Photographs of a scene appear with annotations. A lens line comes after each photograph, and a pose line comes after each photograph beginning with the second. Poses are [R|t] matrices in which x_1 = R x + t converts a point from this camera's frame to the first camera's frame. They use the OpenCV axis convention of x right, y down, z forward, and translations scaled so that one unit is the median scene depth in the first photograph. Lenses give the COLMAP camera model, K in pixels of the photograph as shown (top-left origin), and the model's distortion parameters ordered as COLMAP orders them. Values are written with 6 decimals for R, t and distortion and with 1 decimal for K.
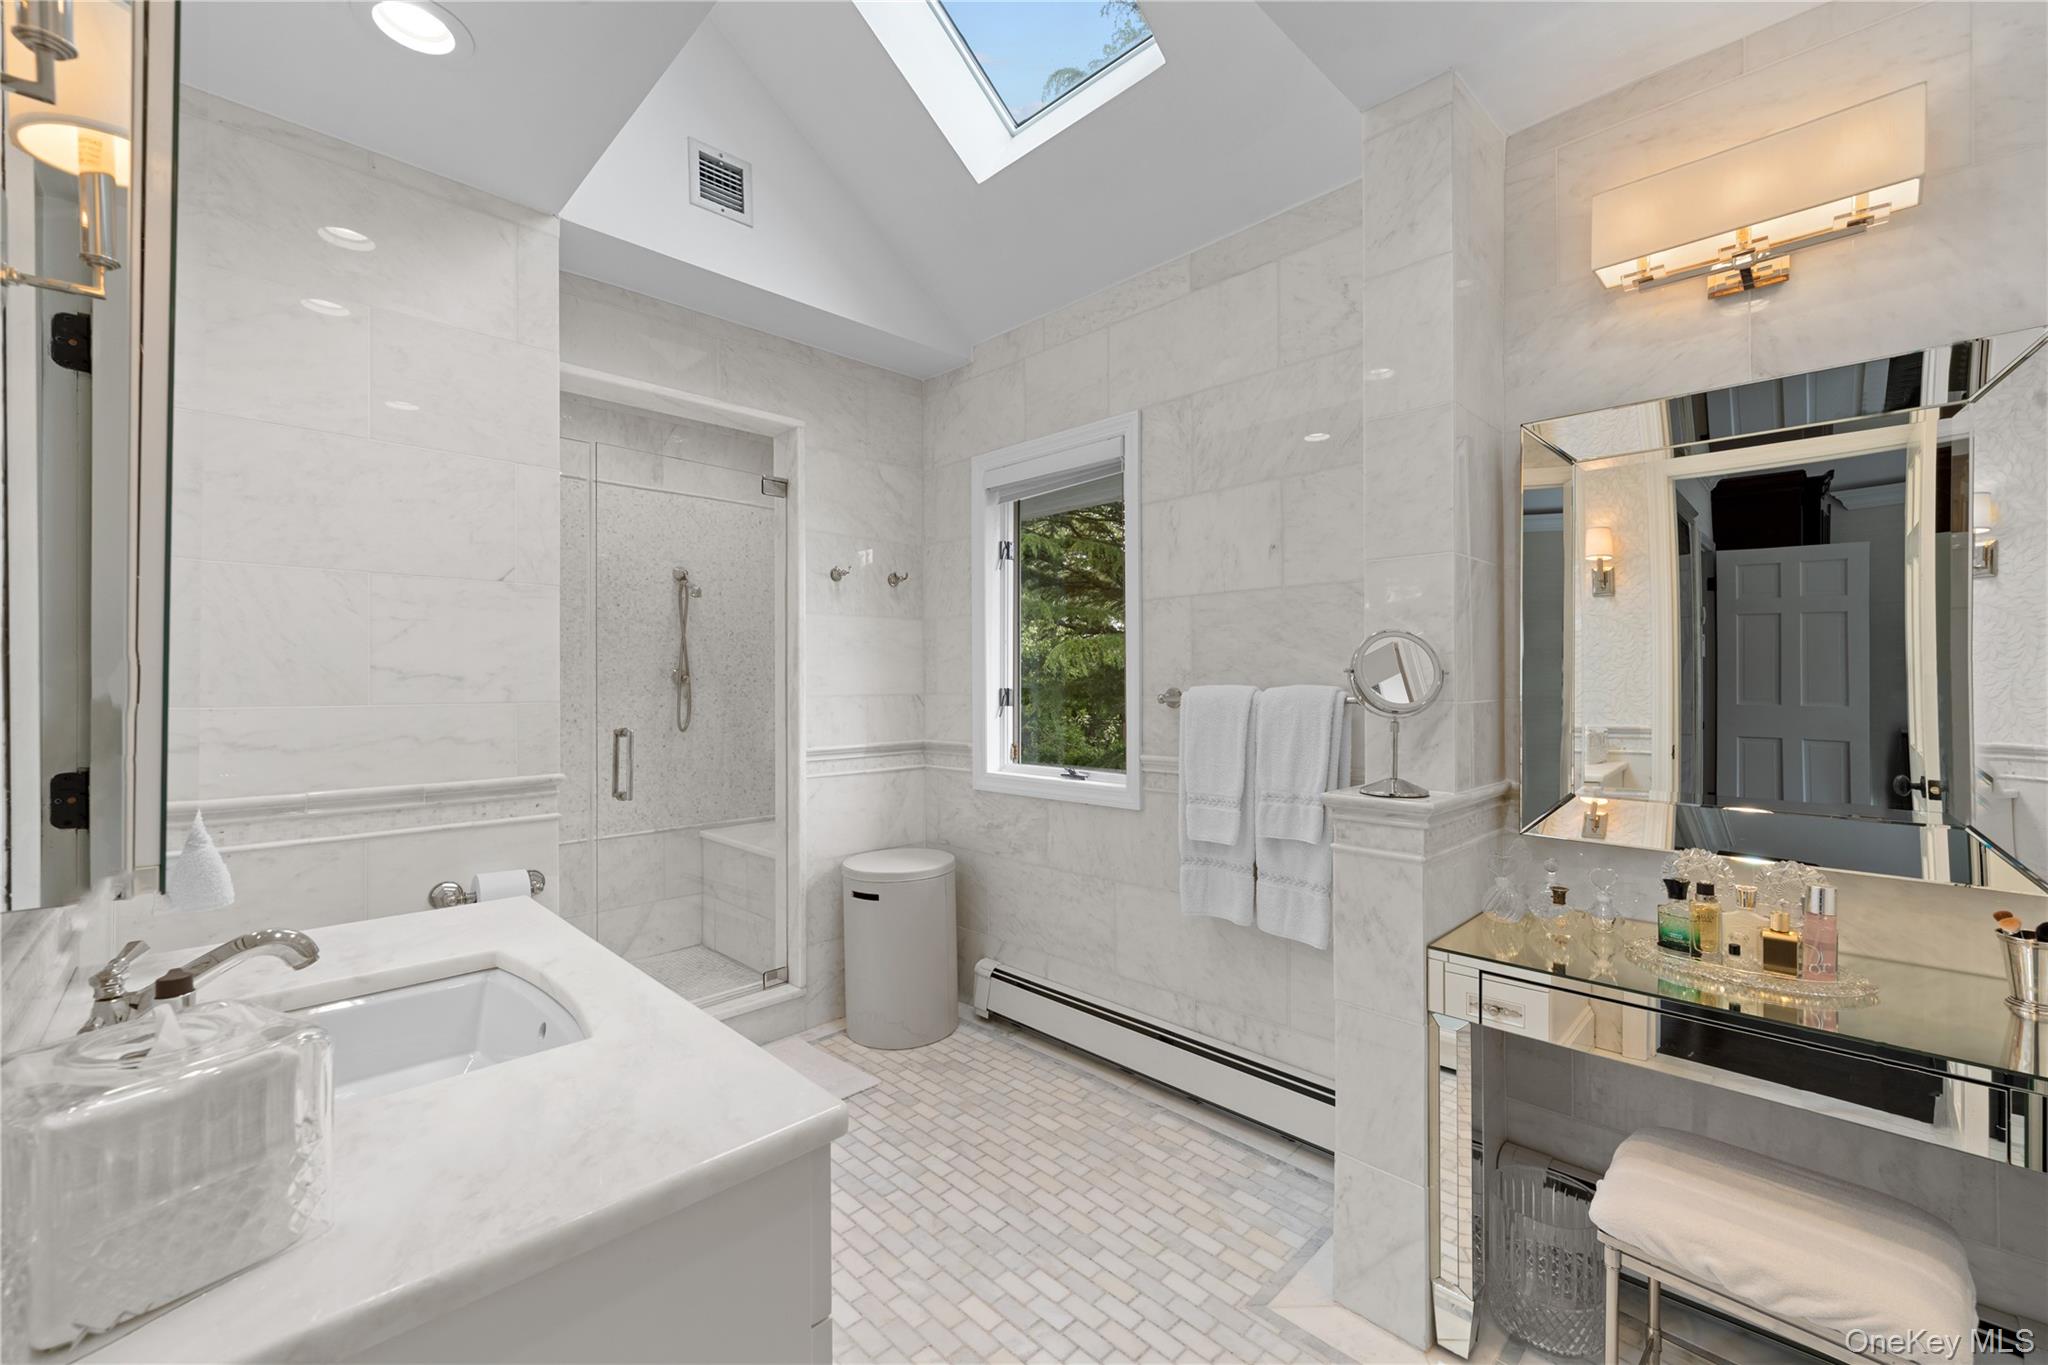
lens RADIAL K [[834.2, 0, 1017.2], [0, 834.2, 680.6], [0, 0, 1]] dist [0.002402, -0.001991]
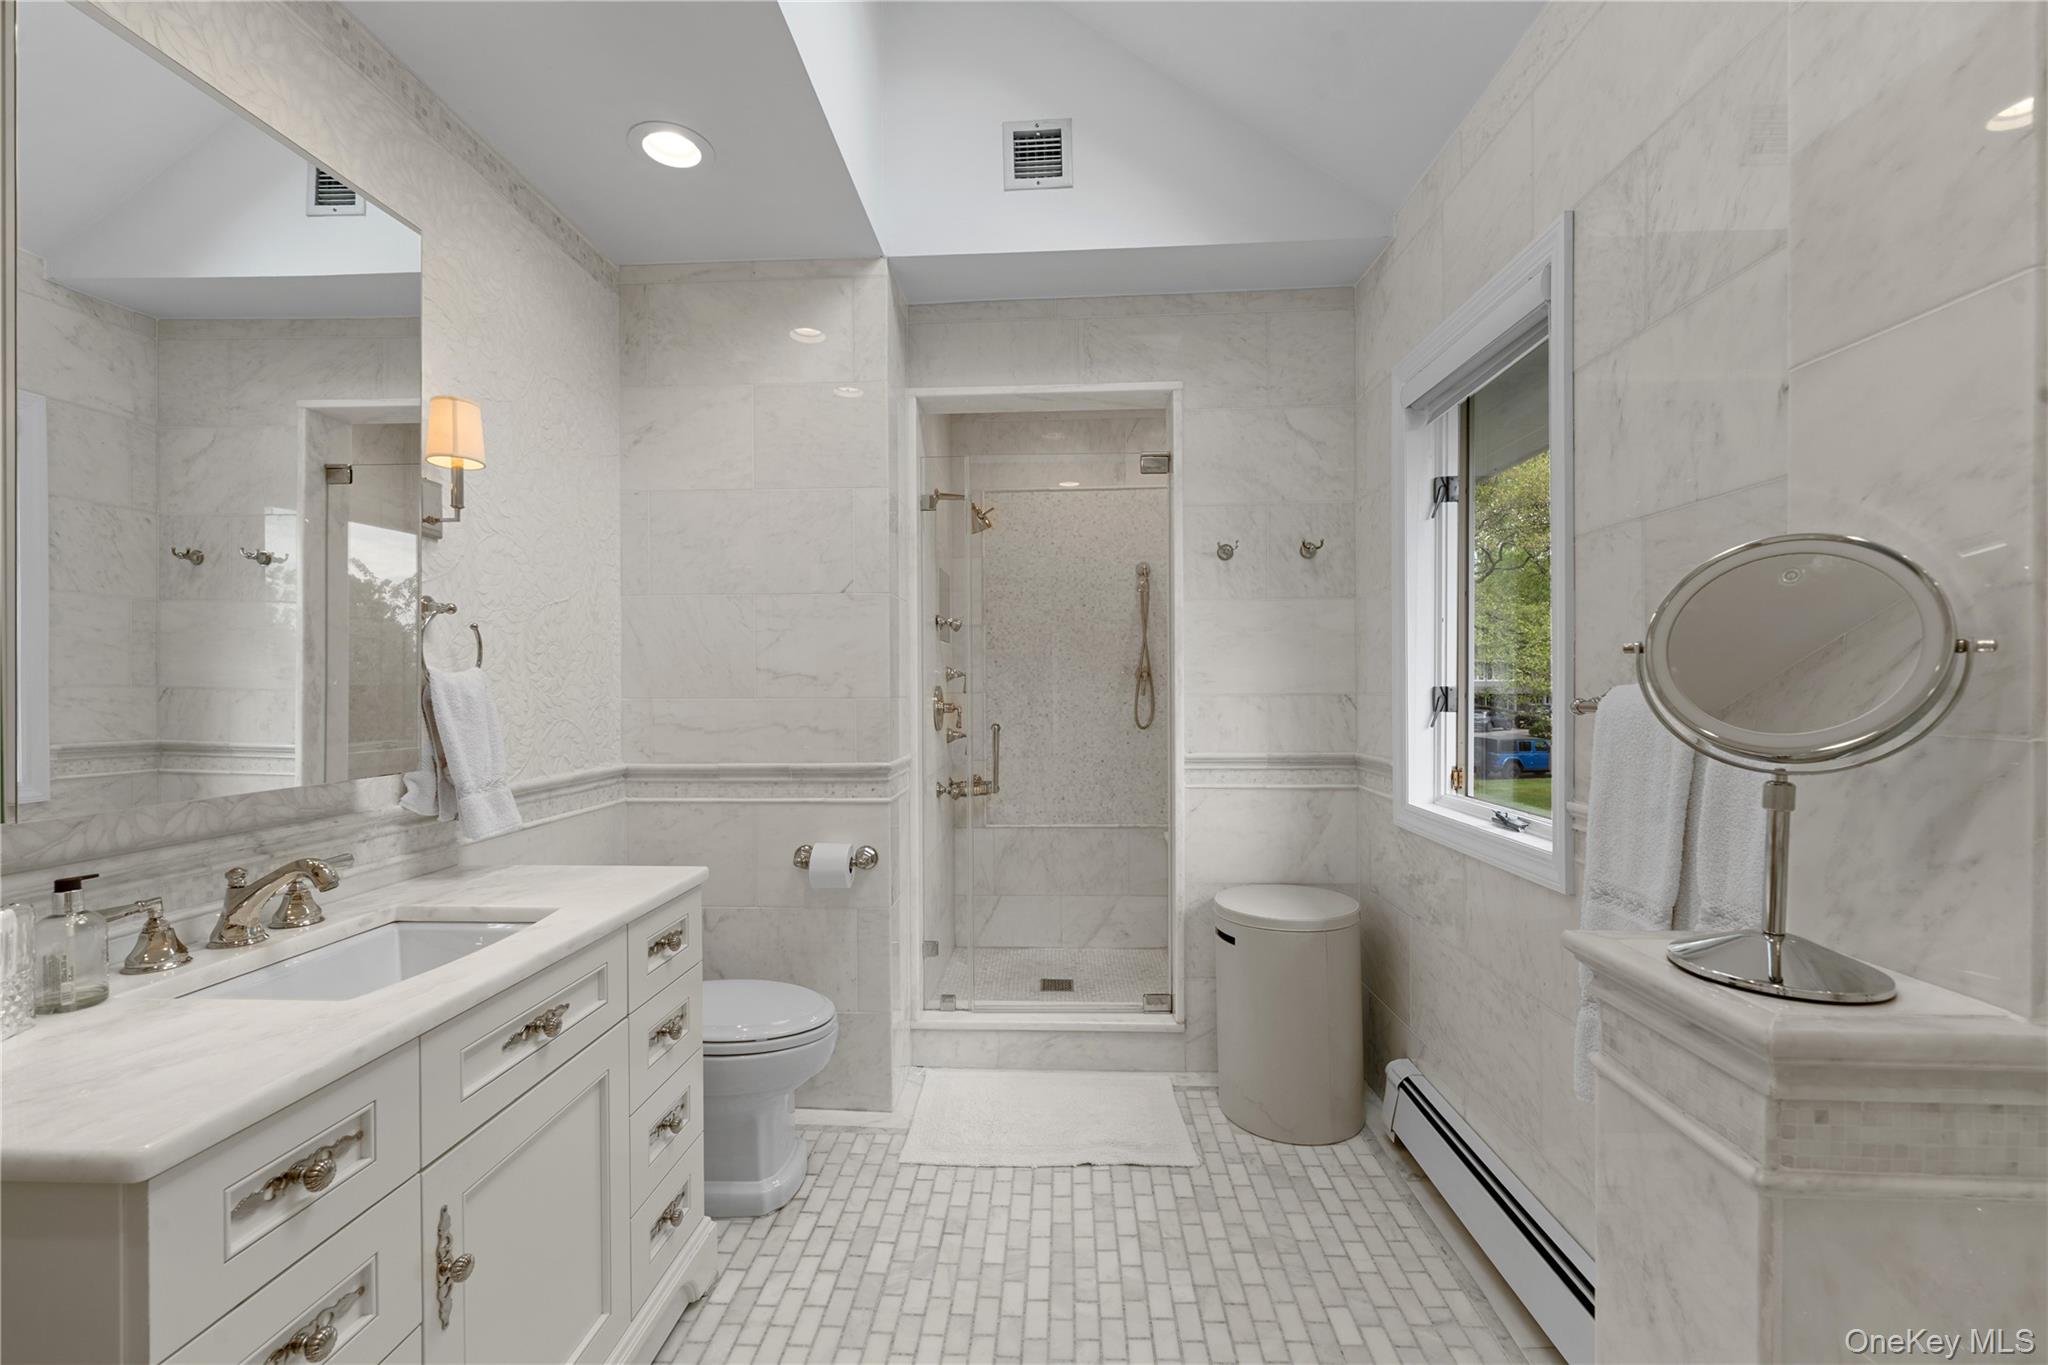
lens RADIAL K [[834.2, 0, 1020.3], [0, 834.2, 689.5], [0, 0, 1]] dist [0.002402, -0.001991]
pose [[0.674248, 0.005665, -0.738483, 0.281618], [0.005911, 0.999897, 0.013067, 0.000421], [0.738481, -0.013176, 0.674145, 0.280613]]
